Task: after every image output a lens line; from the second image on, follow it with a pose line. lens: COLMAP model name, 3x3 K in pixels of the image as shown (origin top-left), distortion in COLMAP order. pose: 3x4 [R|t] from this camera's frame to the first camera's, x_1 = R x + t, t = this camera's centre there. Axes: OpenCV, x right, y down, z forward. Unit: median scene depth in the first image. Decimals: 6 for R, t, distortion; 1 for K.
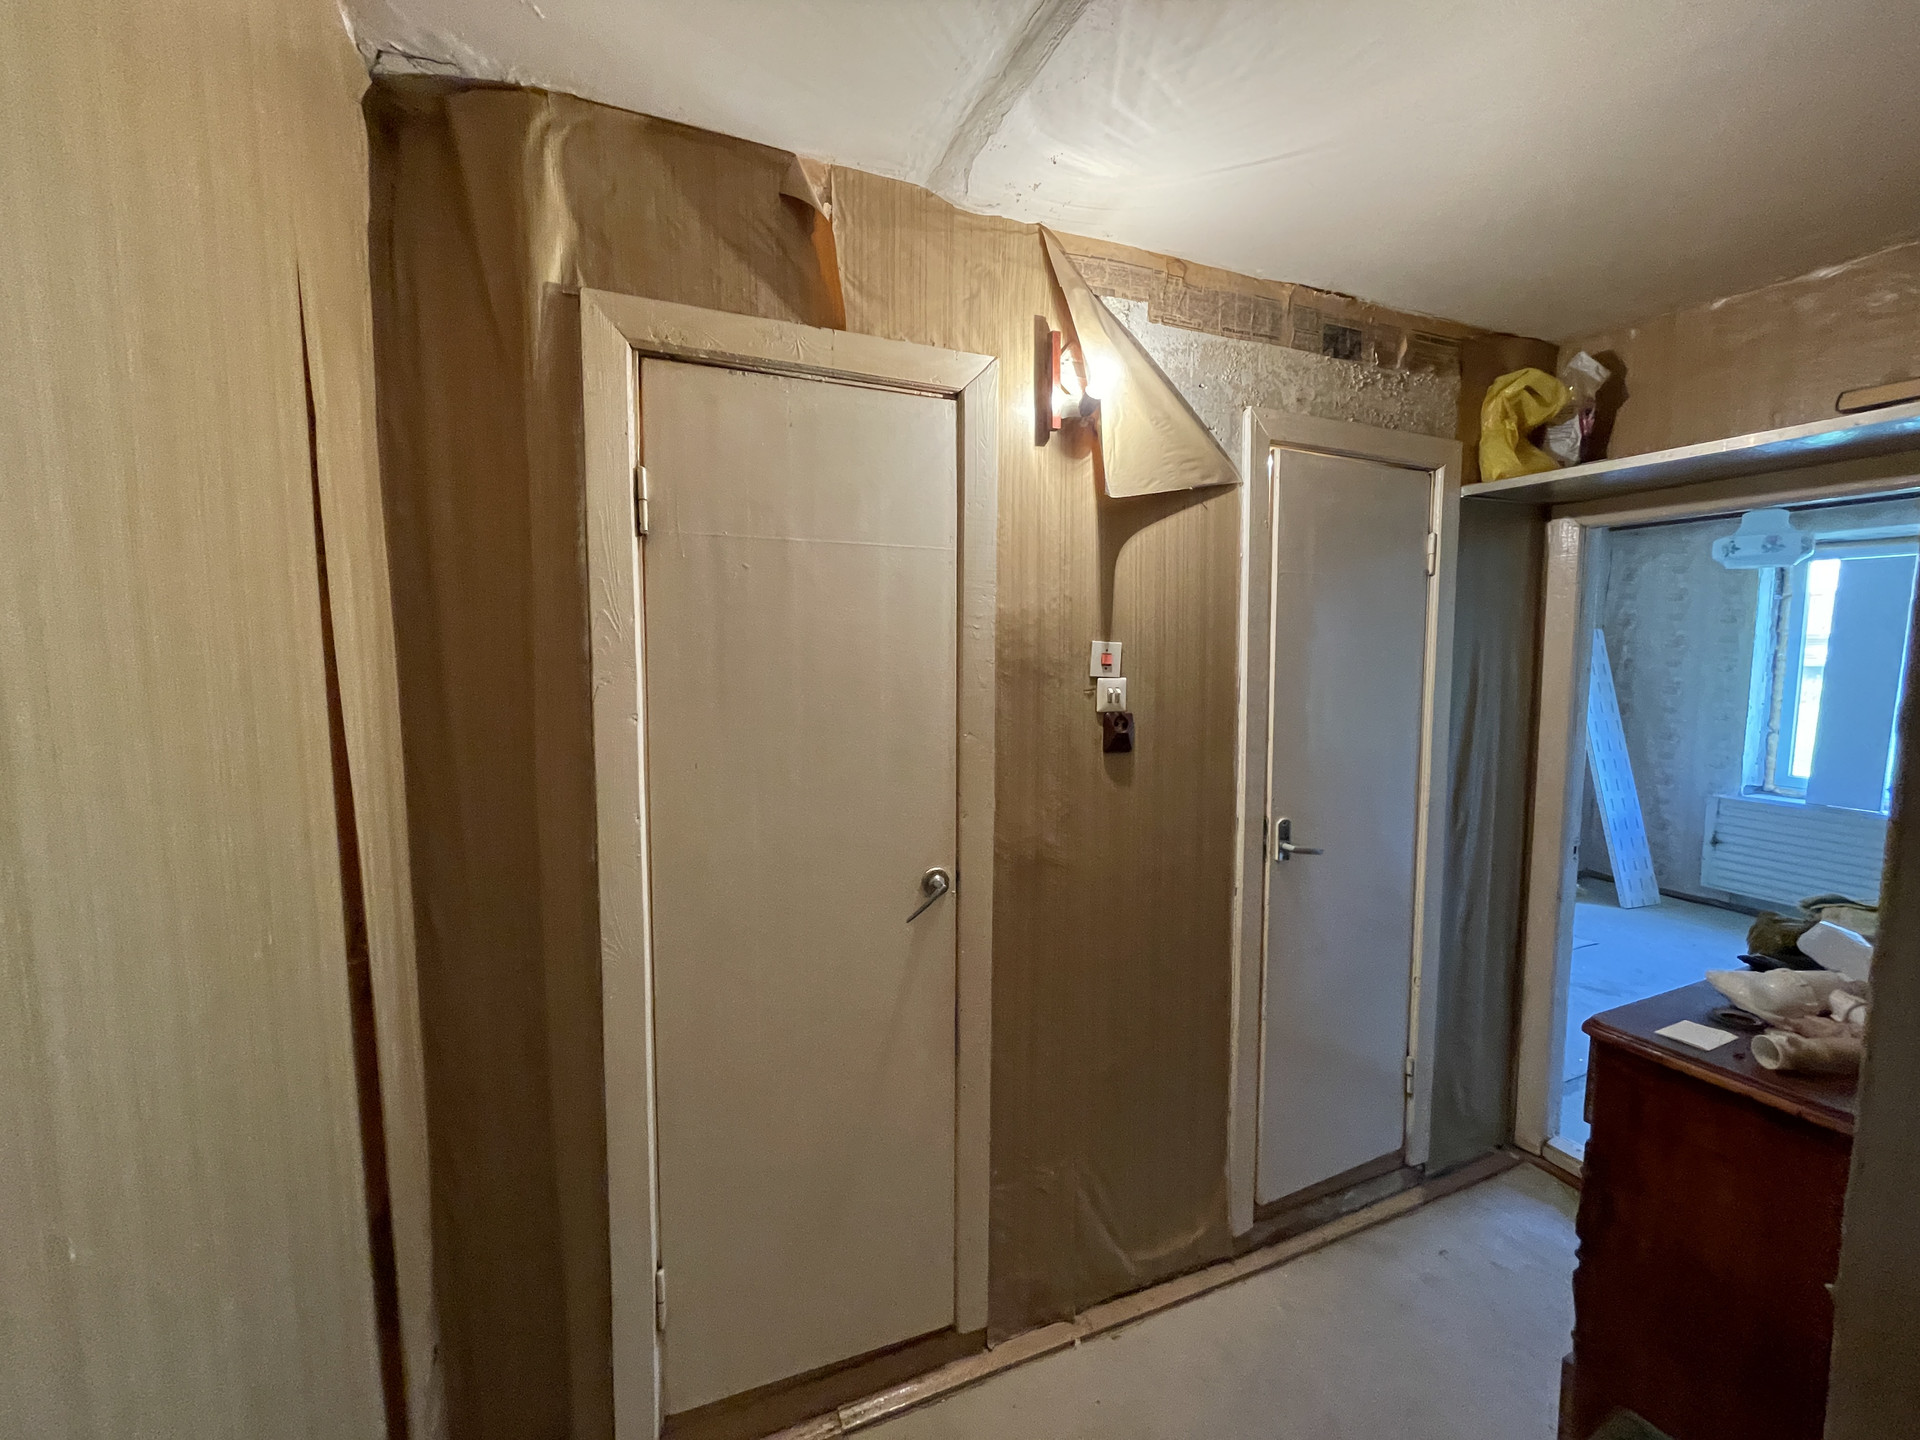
lens RADIAL K [[782.7, 0, 963.3], [0, 782.7, 716.0], [0, 0, 1]] dist [-0.000297, -0.001148]
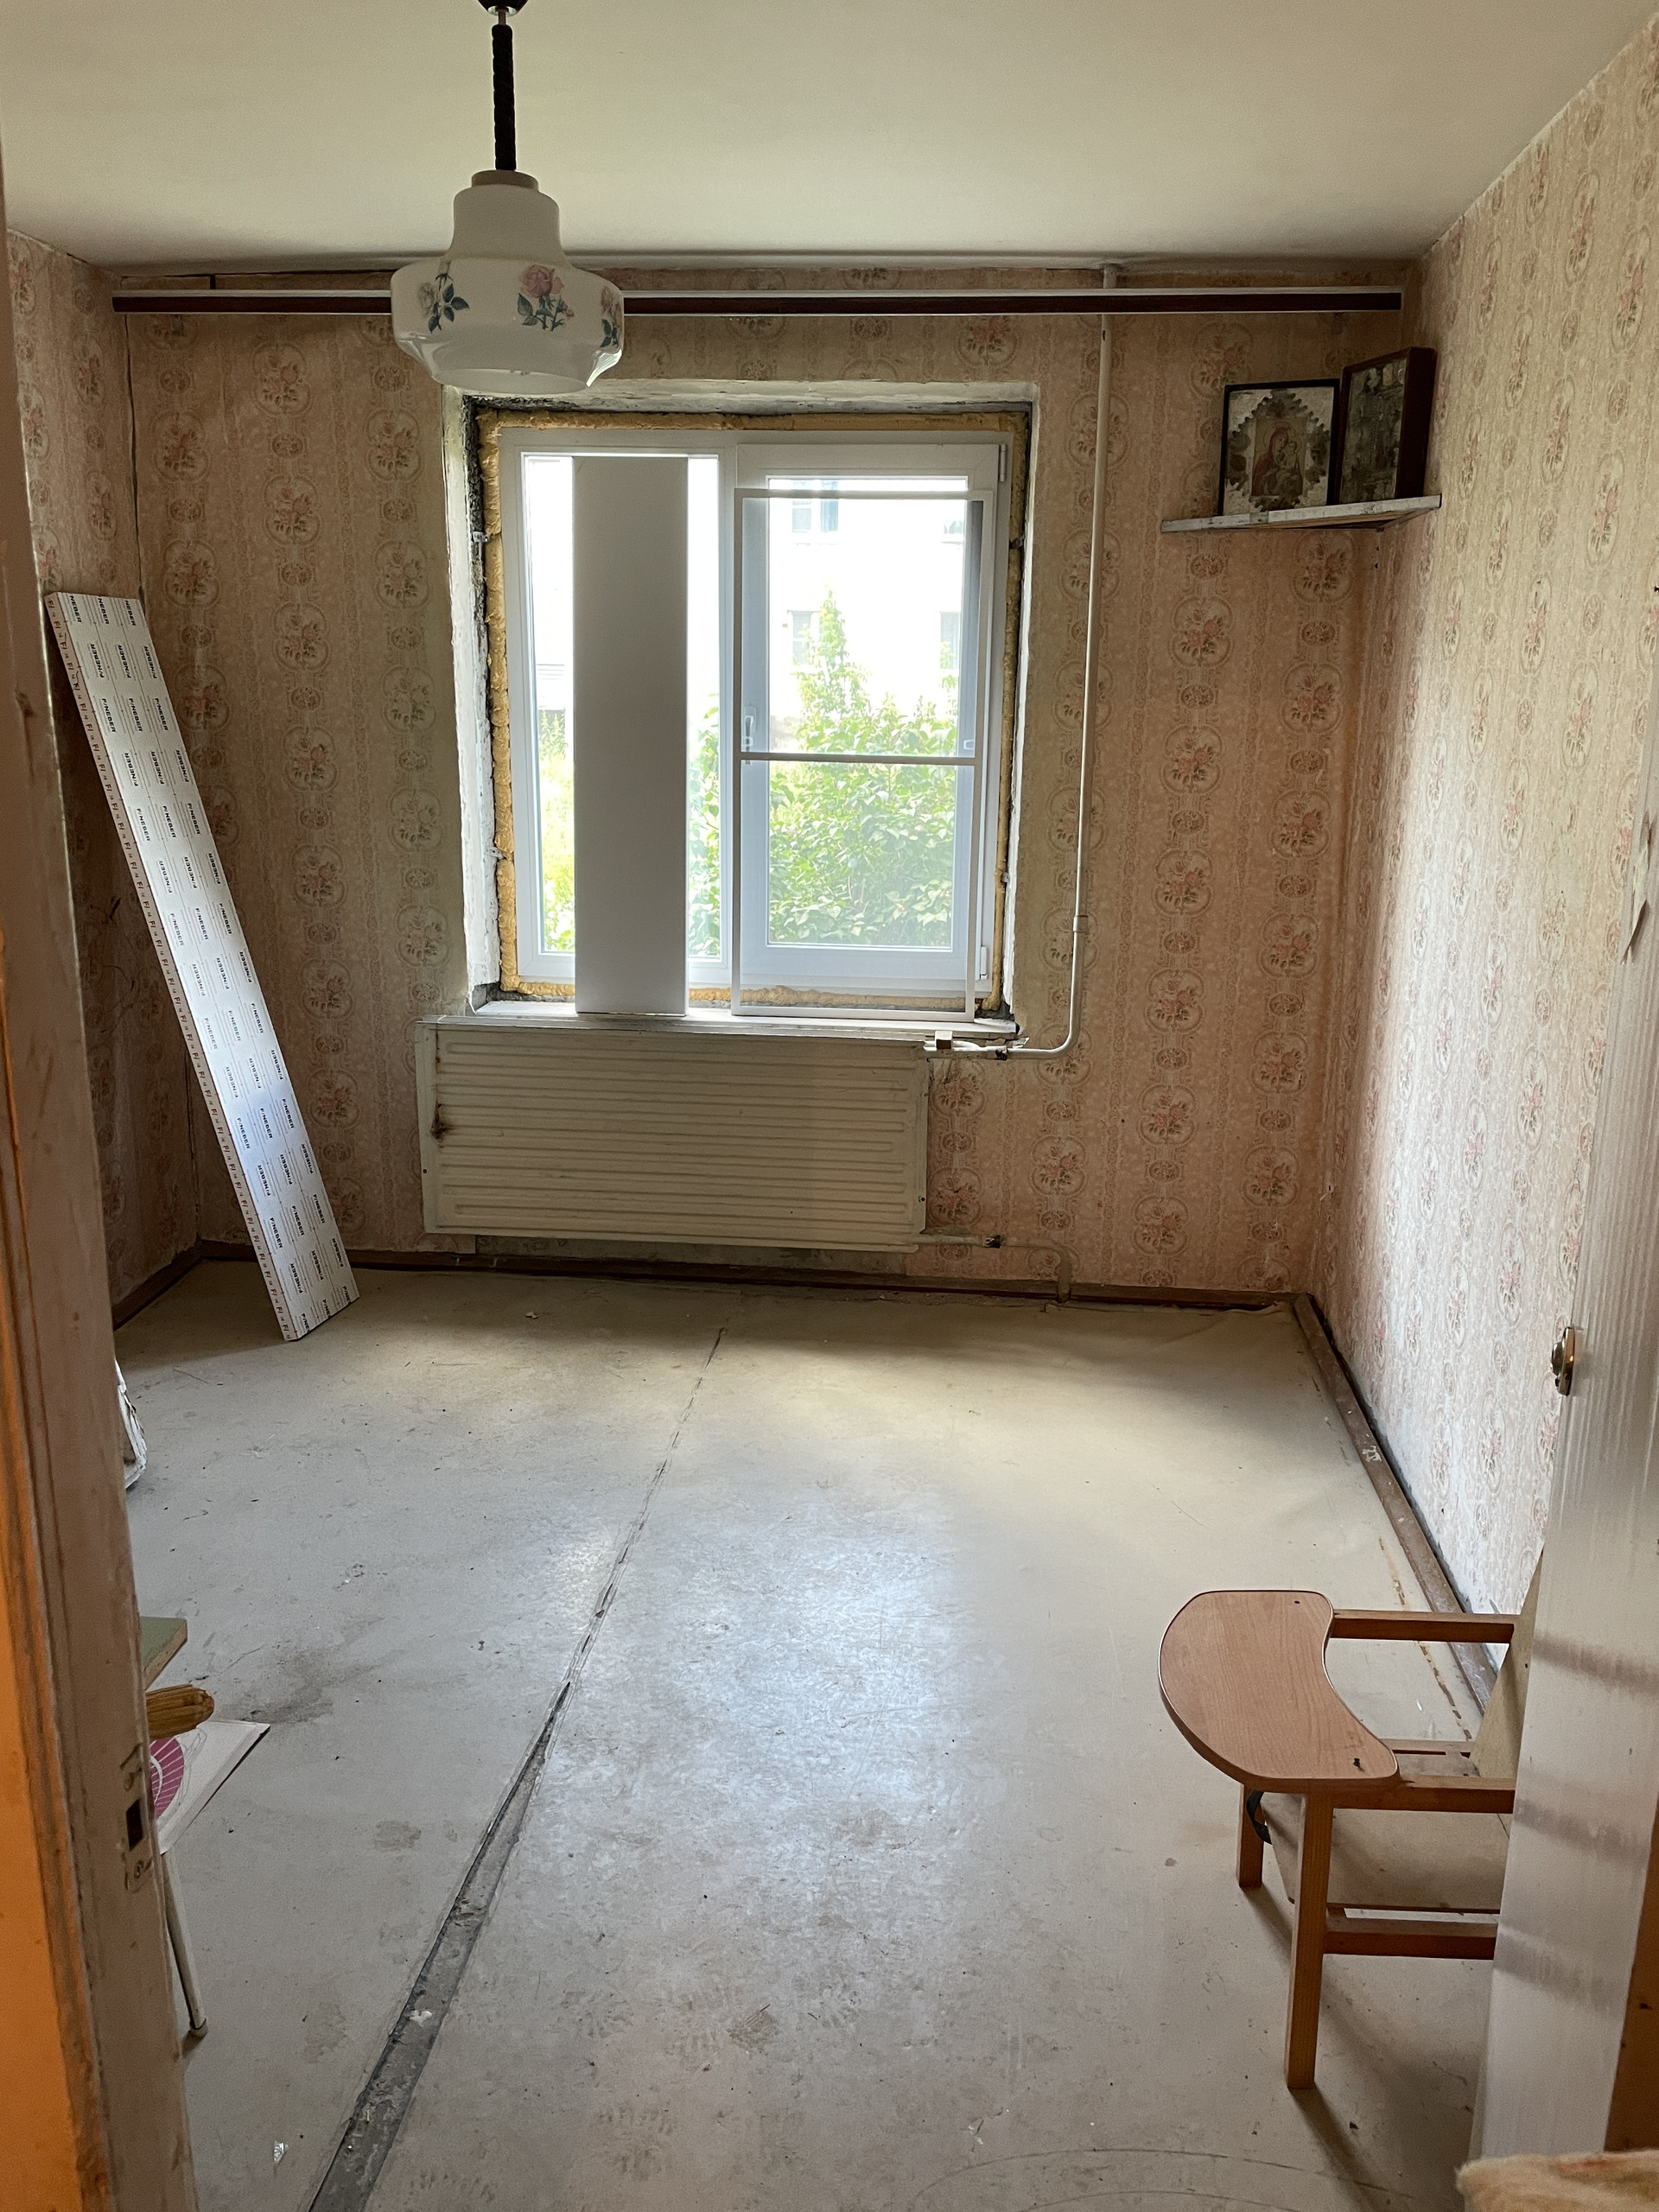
lens RADIAL K [[1671.6, 0, 846.7], [0, 1671.6, 1099.5], [0, 0, 1]] dist [0.026993, -0.006239]
pose [[0.486156, -0.201590, 0.850302, 0.767313], [0.065585, 0.978701, 0.194533, -0.044317], [-0.871407, -0.038807, 0.489023, 0.932723]]
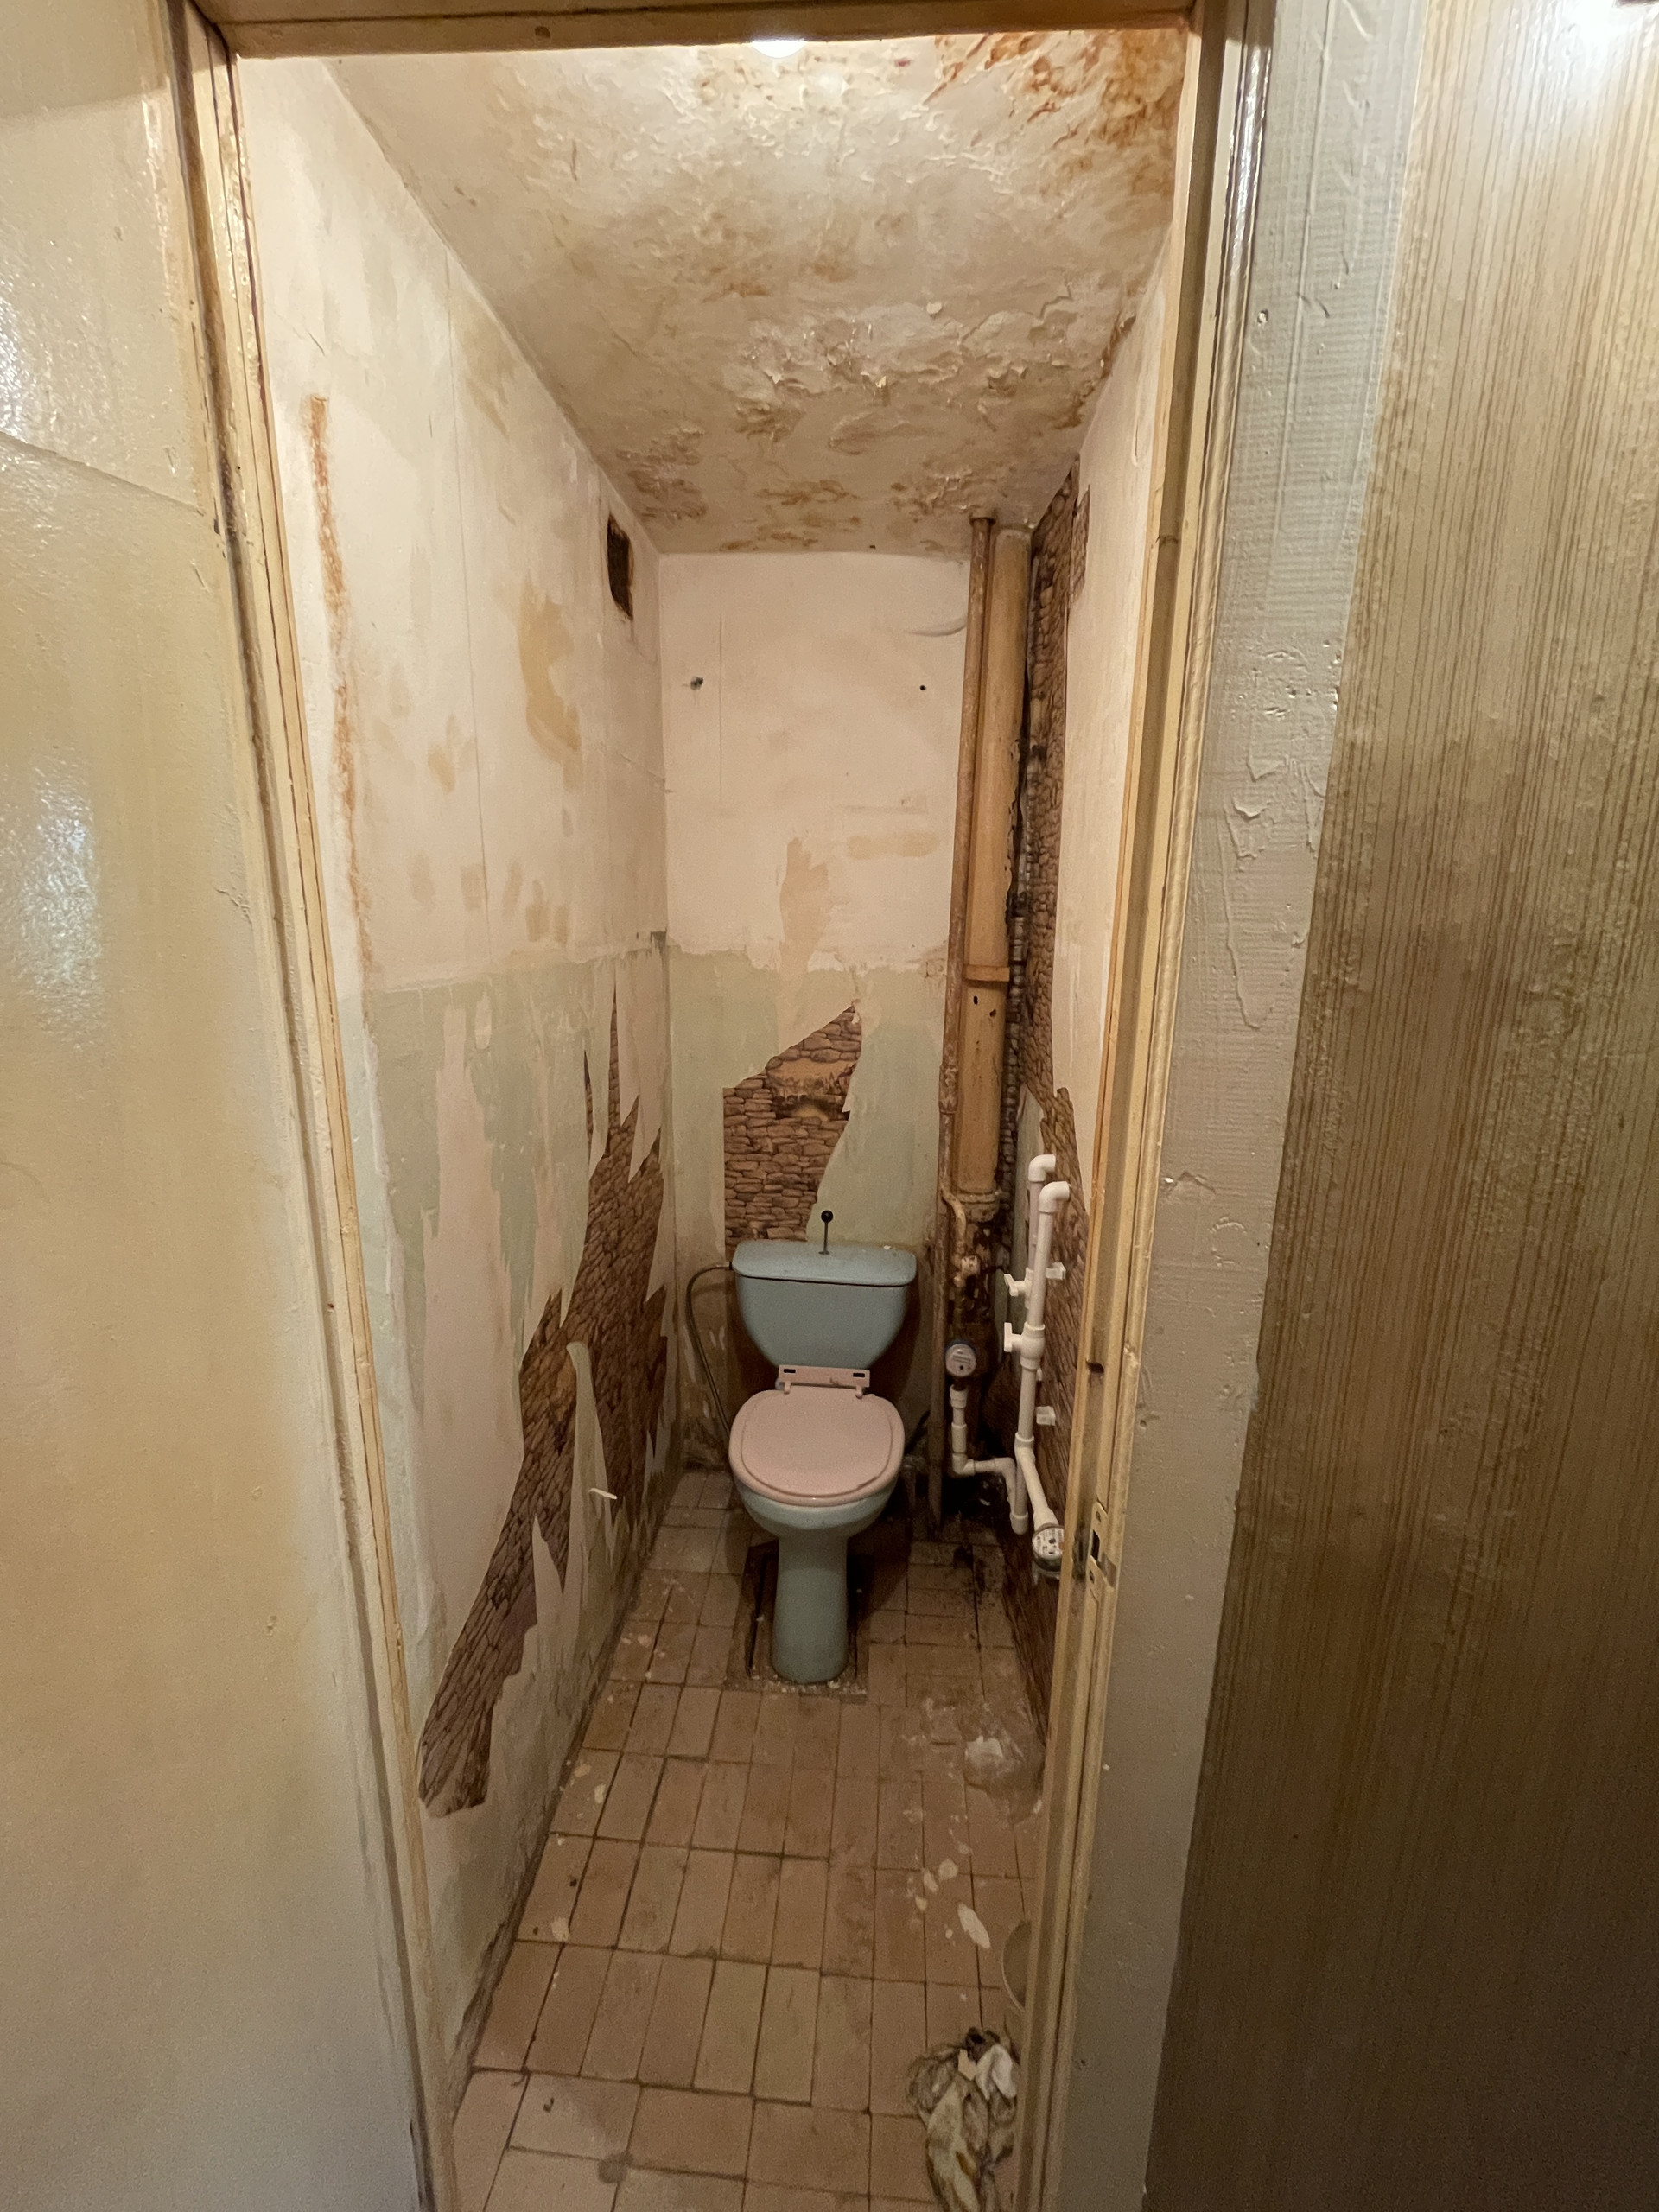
lens RADIAL K [[901.7, 0, 836.7], [0, 901.7, 1106.5], [0, 0, 1]] dist [-0.000297, -0.001148]
pose [[0.881262, 0.111429, -0.459306, 0.043897], [-0.048498, 0.988000, 0.146639, -0.045704], [0.470134, -0.106952, 0.876091, 0.586247]]
